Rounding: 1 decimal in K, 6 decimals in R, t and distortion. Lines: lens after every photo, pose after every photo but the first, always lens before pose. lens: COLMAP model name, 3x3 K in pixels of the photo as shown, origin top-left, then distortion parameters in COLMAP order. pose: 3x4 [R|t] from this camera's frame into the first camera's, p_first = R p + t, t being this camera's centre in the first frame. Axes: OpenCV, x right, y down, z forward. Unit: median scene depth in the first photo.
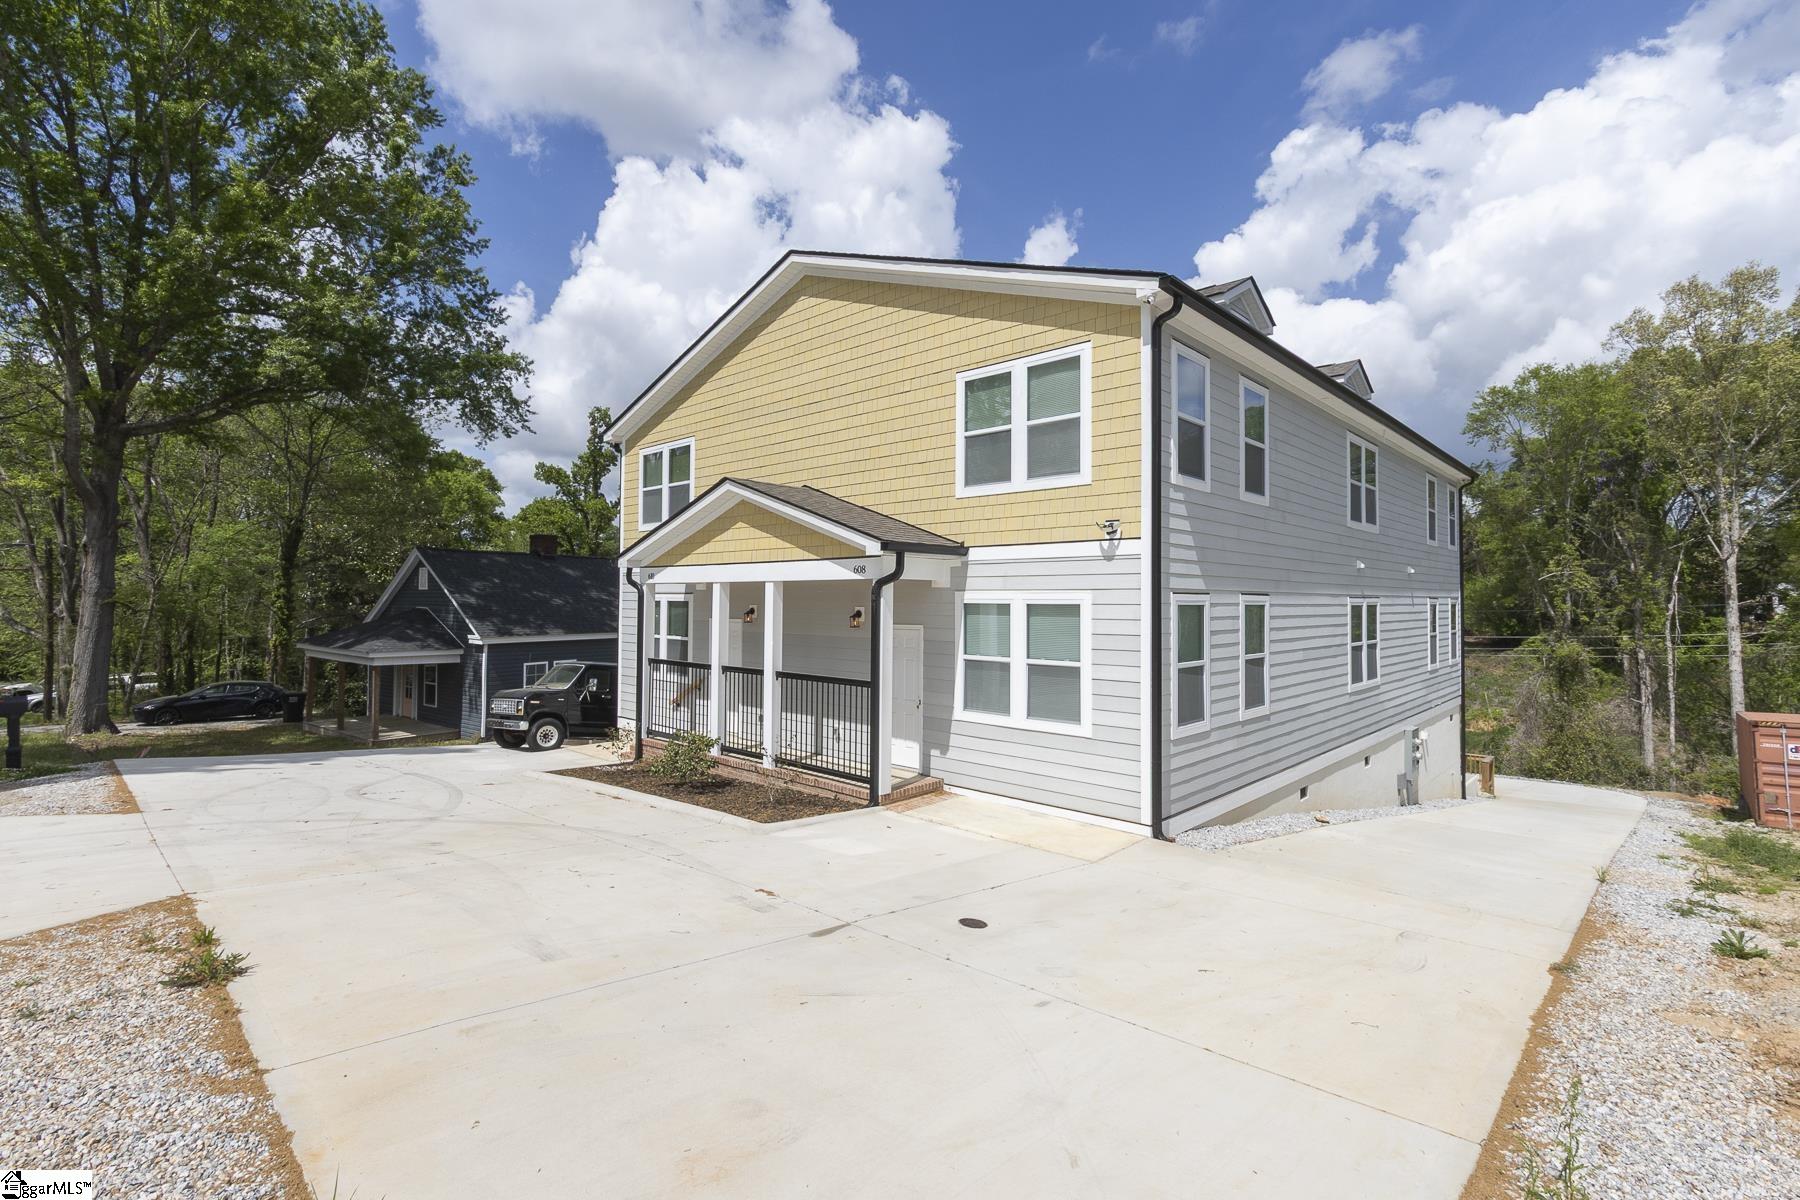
lens RADIAL K [[823.1, 0, 901.0], [0, 823.1, 597.8], [0, 0, 1]] dist [-0.002848, -0.000057]
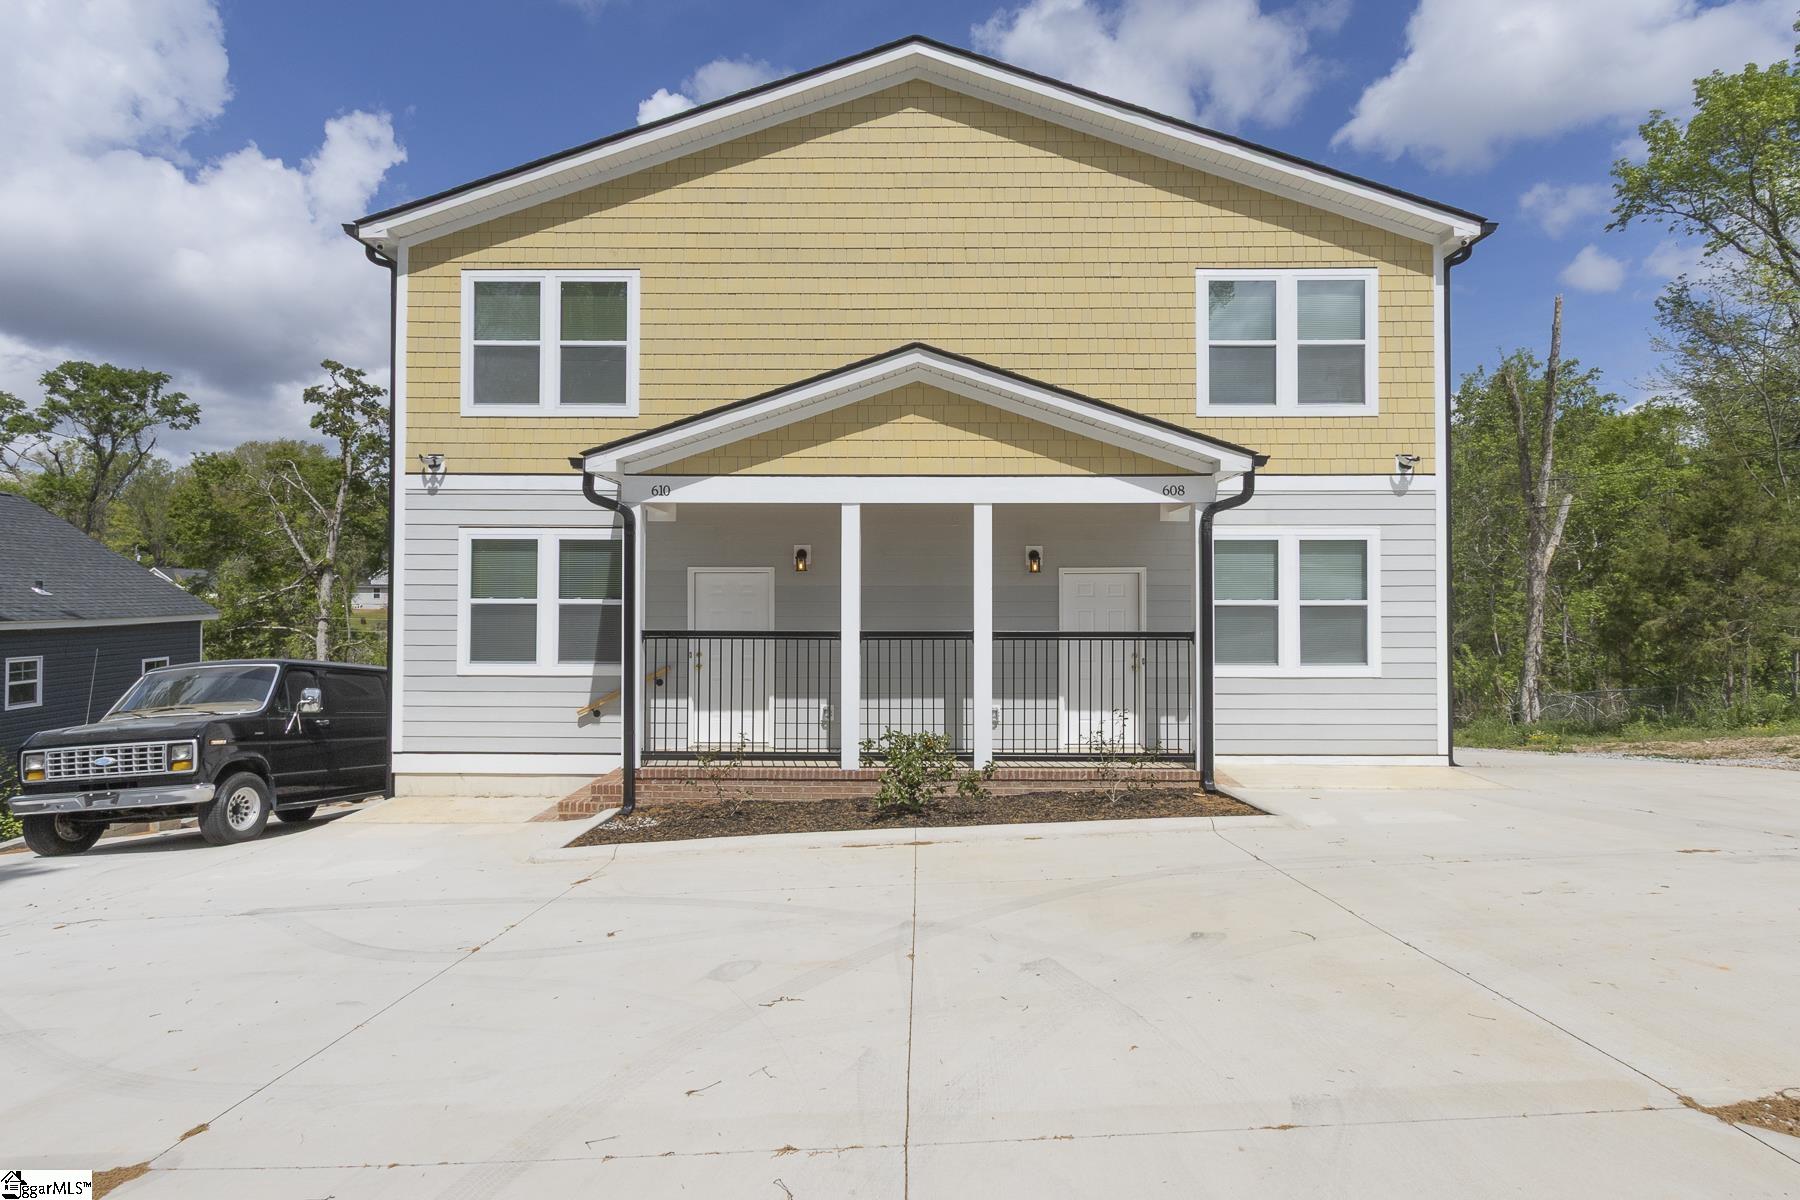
lens RADIAL K [[974.9, 0, 899.7], [0, 974.9, 592.7], [0, 0, 1]] dist [0.004804, 0.000993]
pose [[0.732962, -0.002078, 0.680266, -0.851209], [0.000126, 0.999996, 0.002920, 0.058527], [-0.680270, -0.002054, 0.732959, 0.476353]]
